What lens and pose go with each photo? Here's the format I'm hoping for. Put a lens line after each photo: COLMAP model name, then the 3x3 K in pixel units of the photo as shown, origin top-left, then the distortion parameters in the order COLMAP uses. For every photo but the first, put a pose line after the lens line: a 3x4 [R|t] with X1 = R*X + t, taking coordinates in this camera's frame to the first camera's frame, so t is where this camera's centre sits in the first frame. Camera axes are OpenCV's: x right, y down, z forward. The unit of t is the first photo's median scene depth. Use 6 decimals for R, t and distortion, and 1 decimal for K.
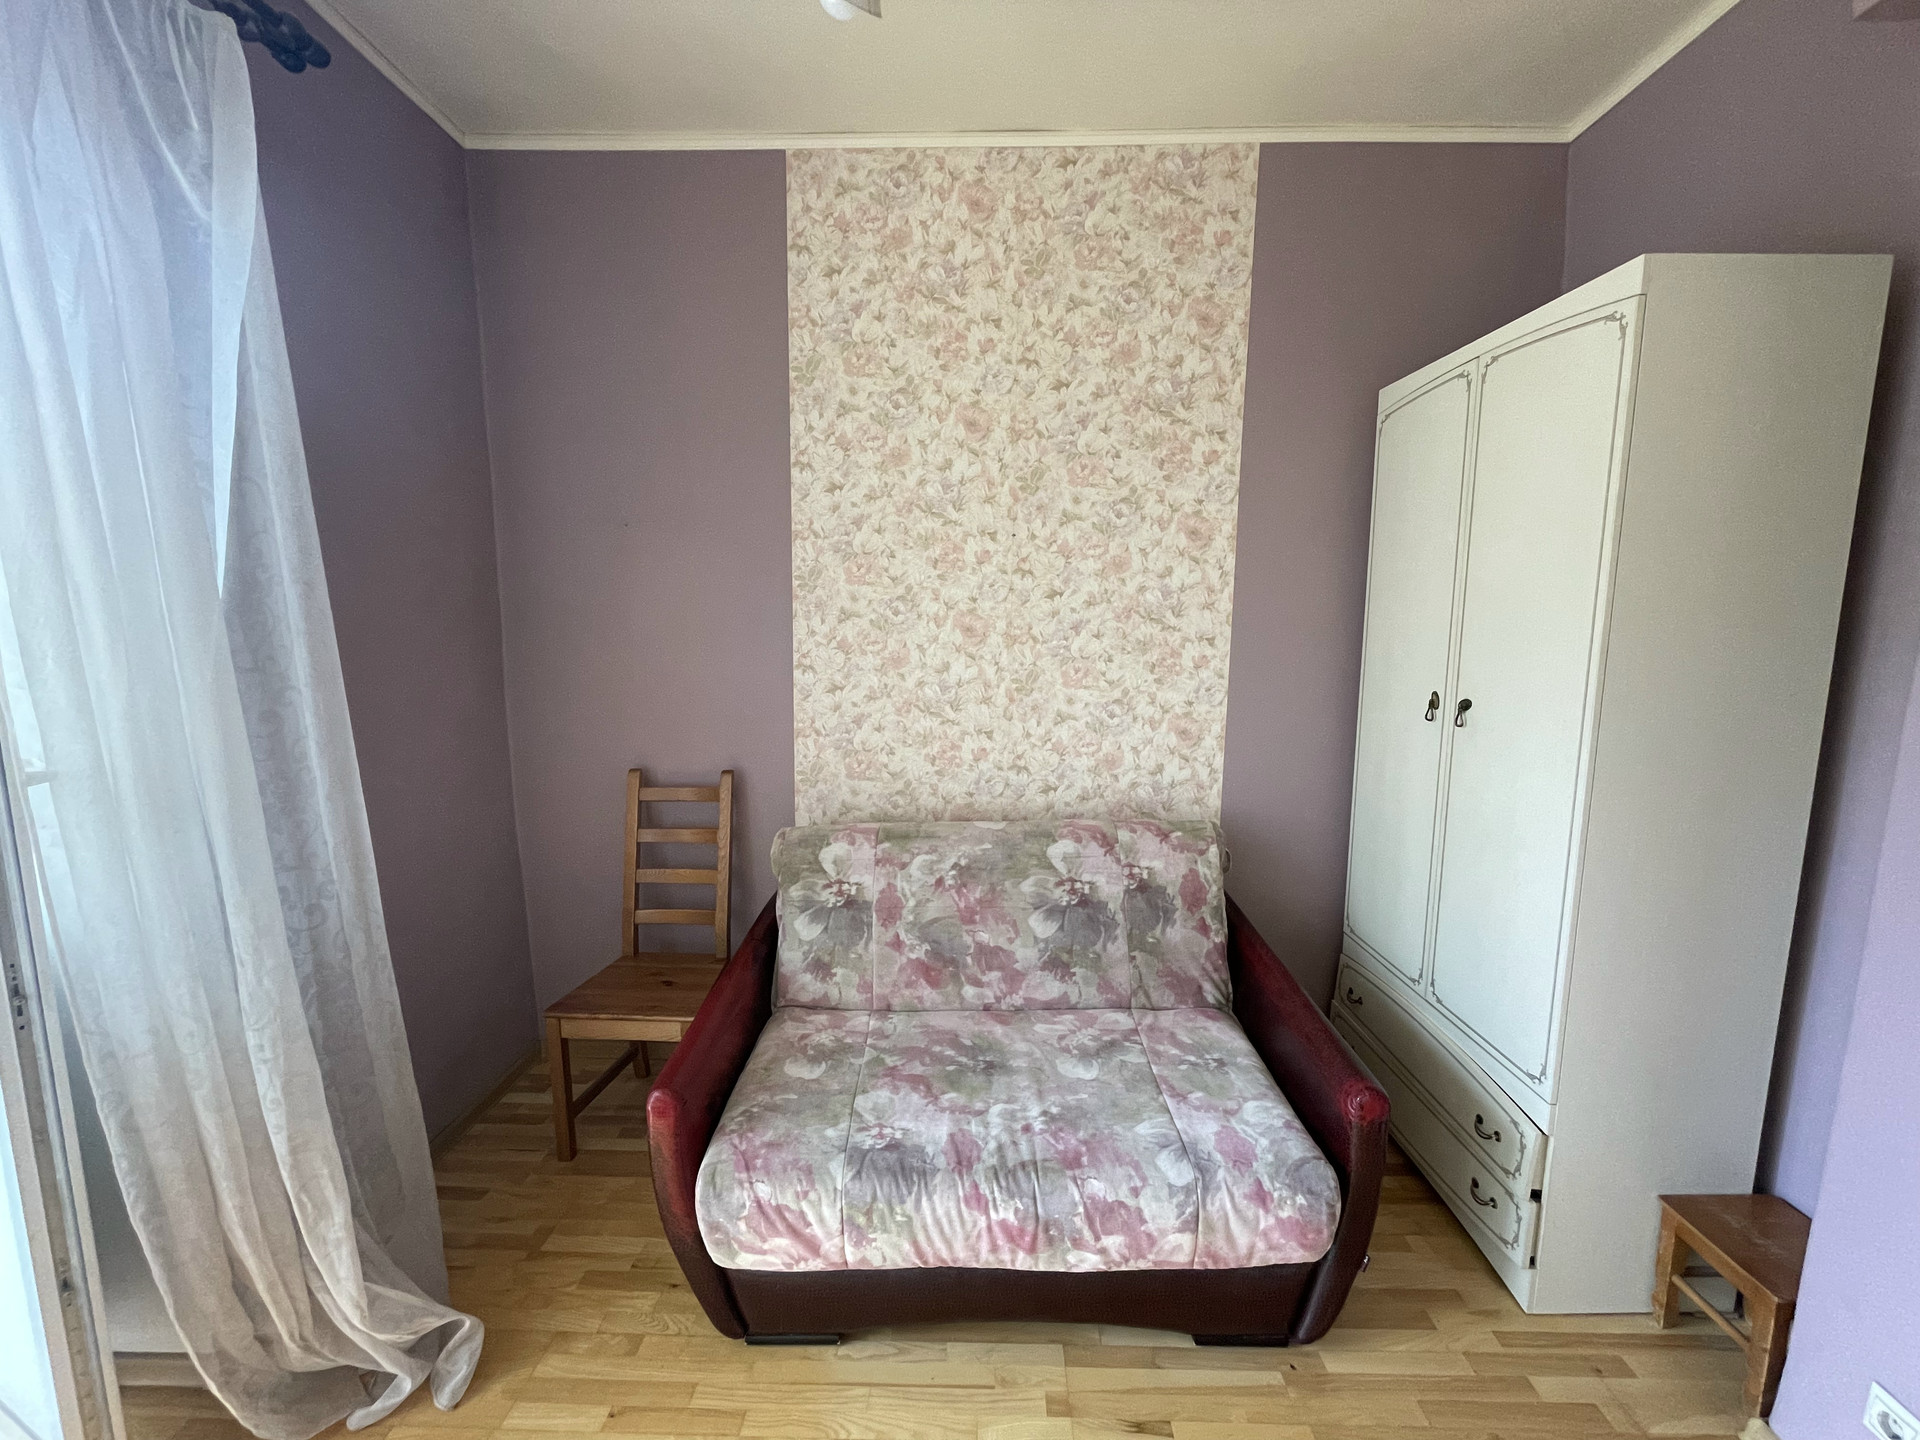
lens RADIAL K [[776.3, 0, 963.5], [0, 776.3, 717.5], [0, 0, 1]] dist [-0.000804, -0.000231]
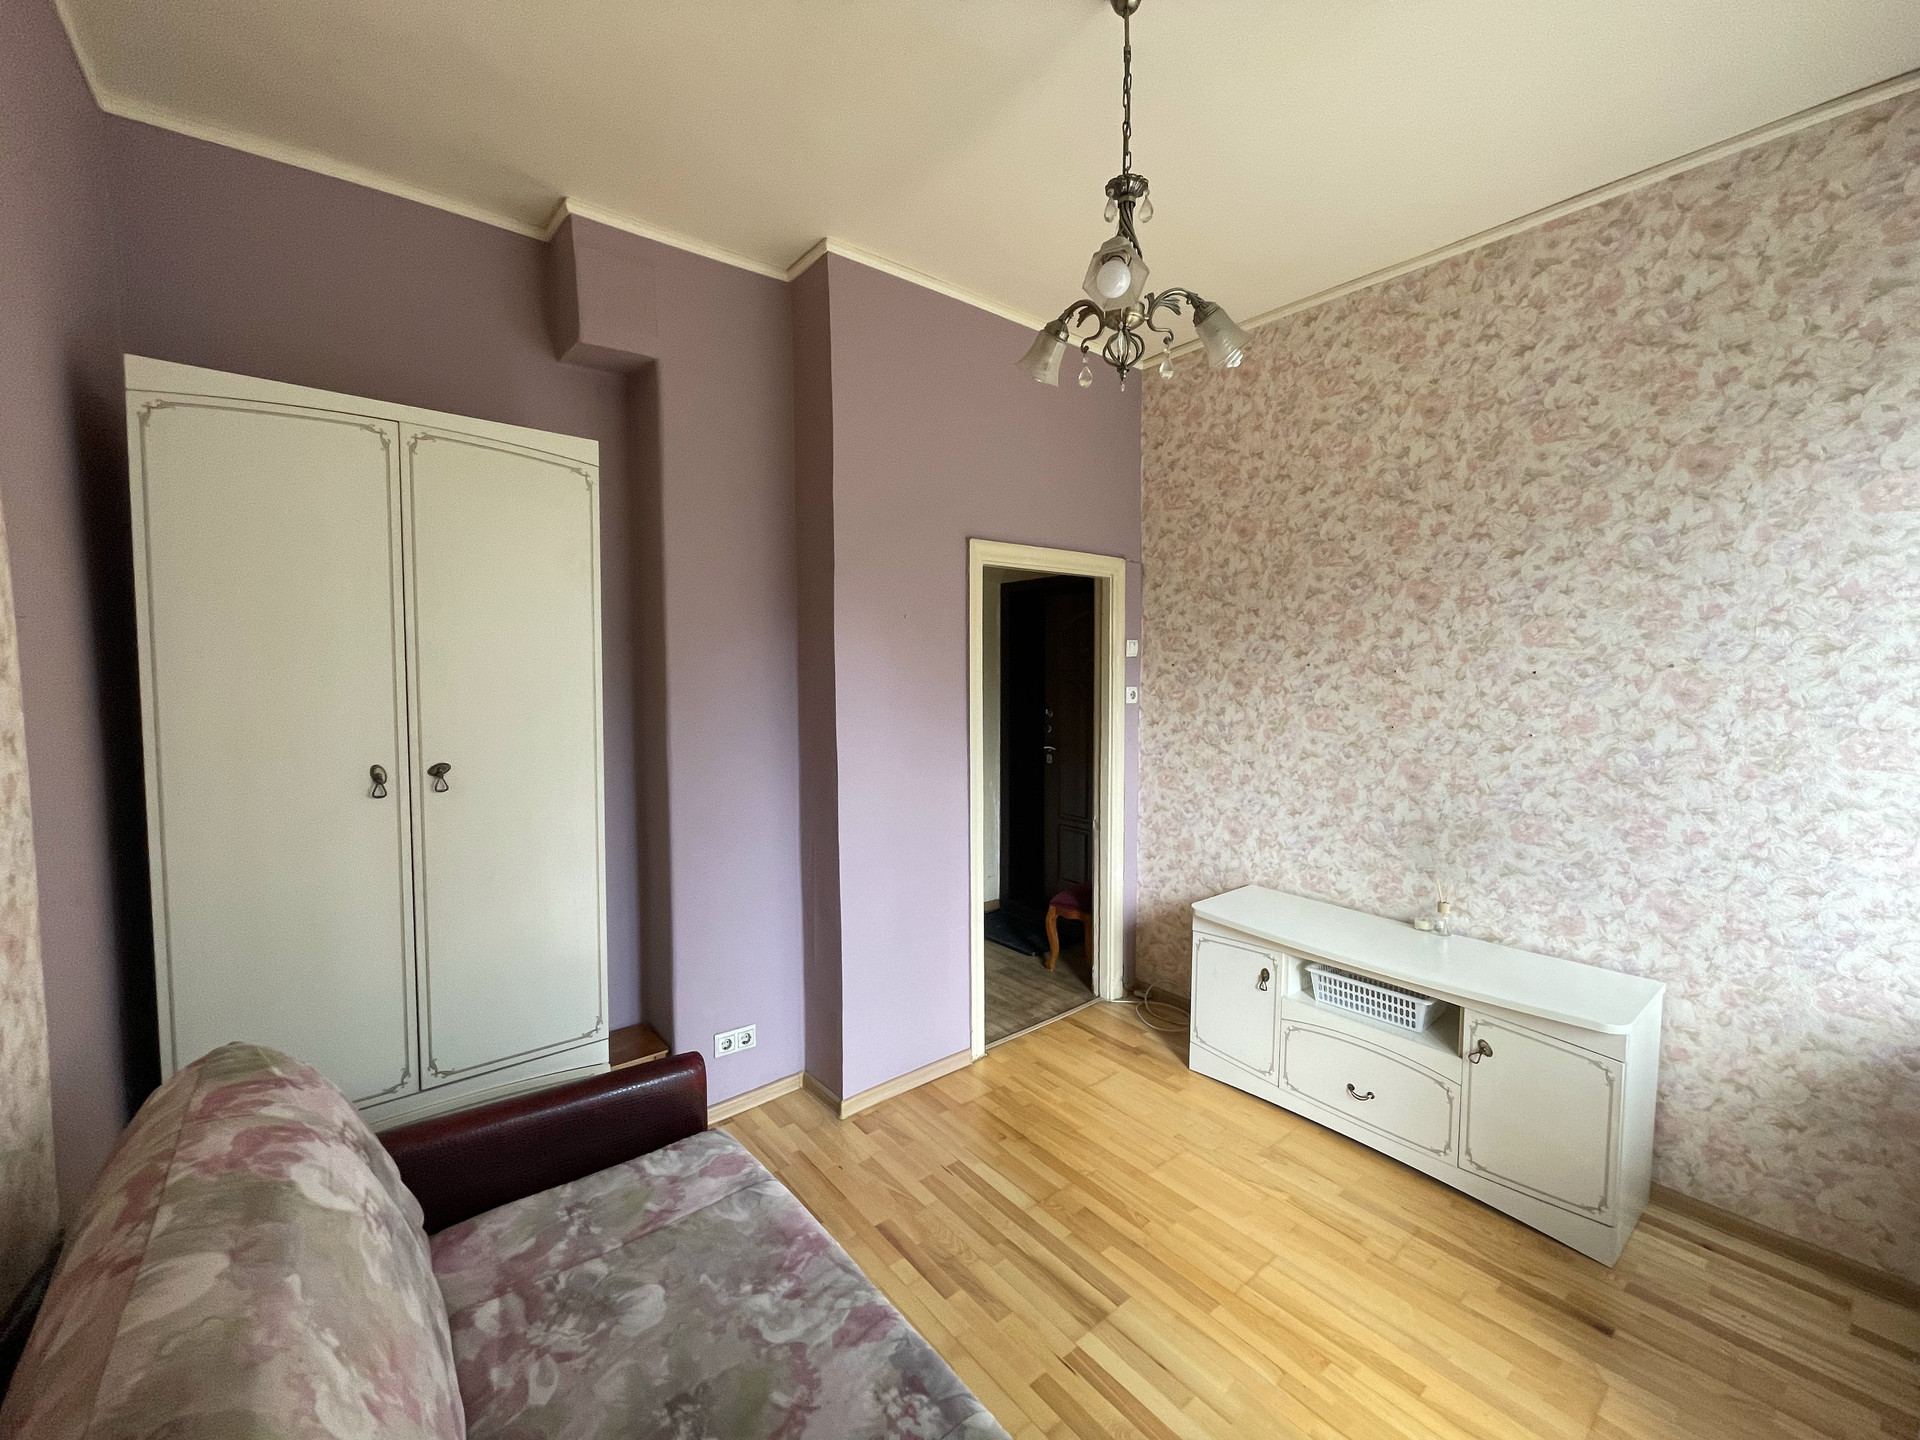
lens RADIAL K [[776.3, 0, 963.5], [0, 776.3, 717.5], [0, 0, 1]] dist [-0.000804, -0.000231]
pose [[-0.645798, -0.051577, 0.761765, -0.456673], [0.097977, 0.983869, 0.149677, -0.136826], [-0.757196, 0.171296, -0.630327, 0.908917]]
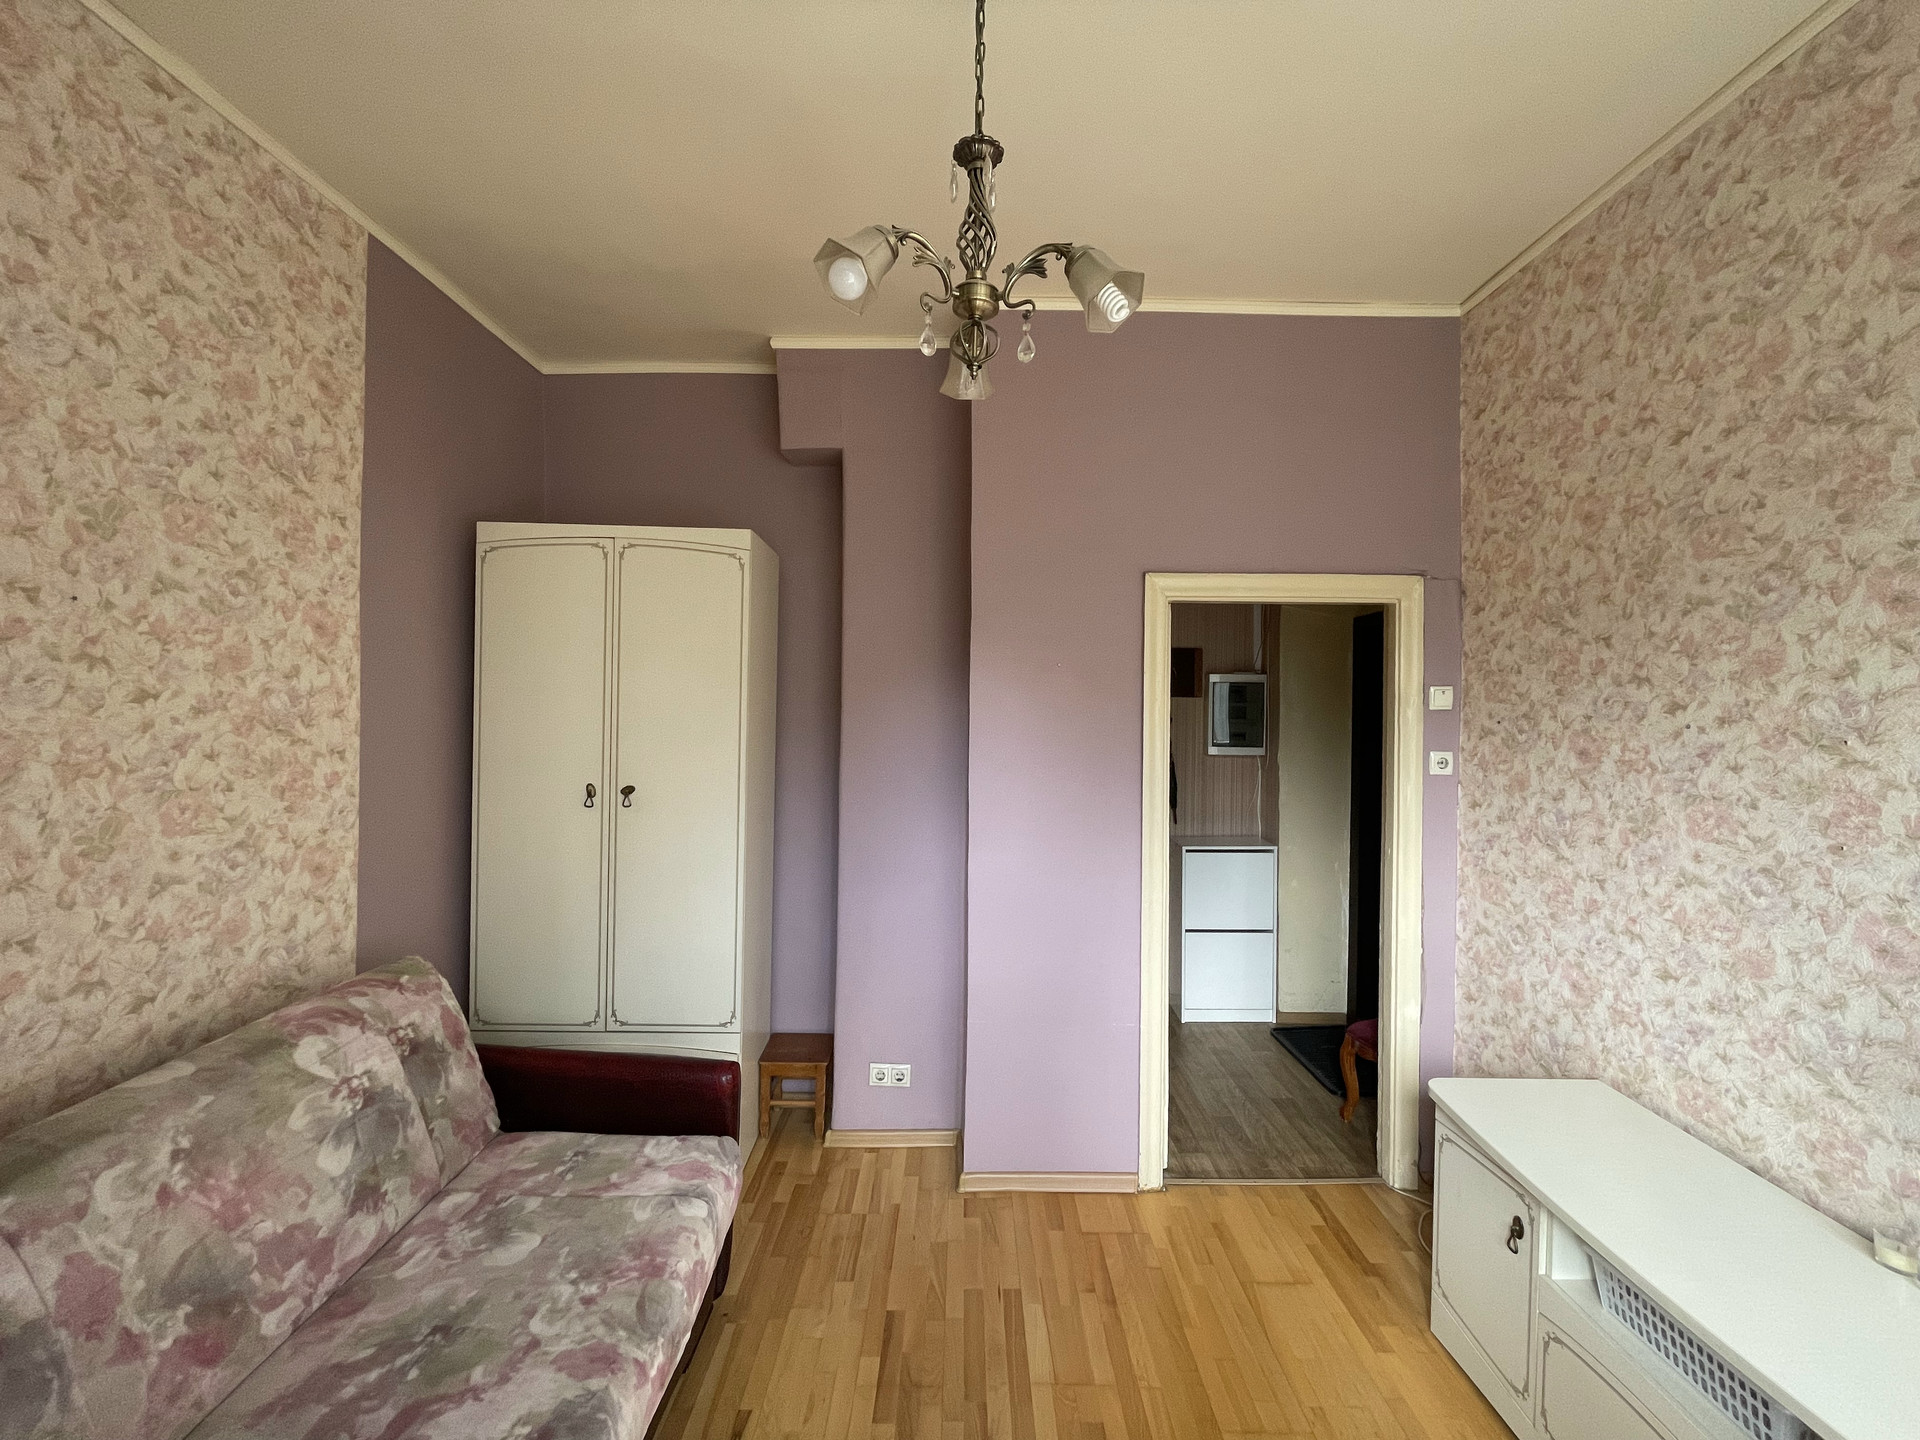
lens RADIAL K [[777.0, 0, 964.6], [0, 777.0, 718.3], [0, 0, 1]] dist [-0.001979, 0.000295]
pose [[-0.024012, -0.010820, 0.999653, -0.583423], [0.117058, 0.993033, 0.013560, -0.073851], [-0.992835, 0.117343, -0.022579, 0.358284]]
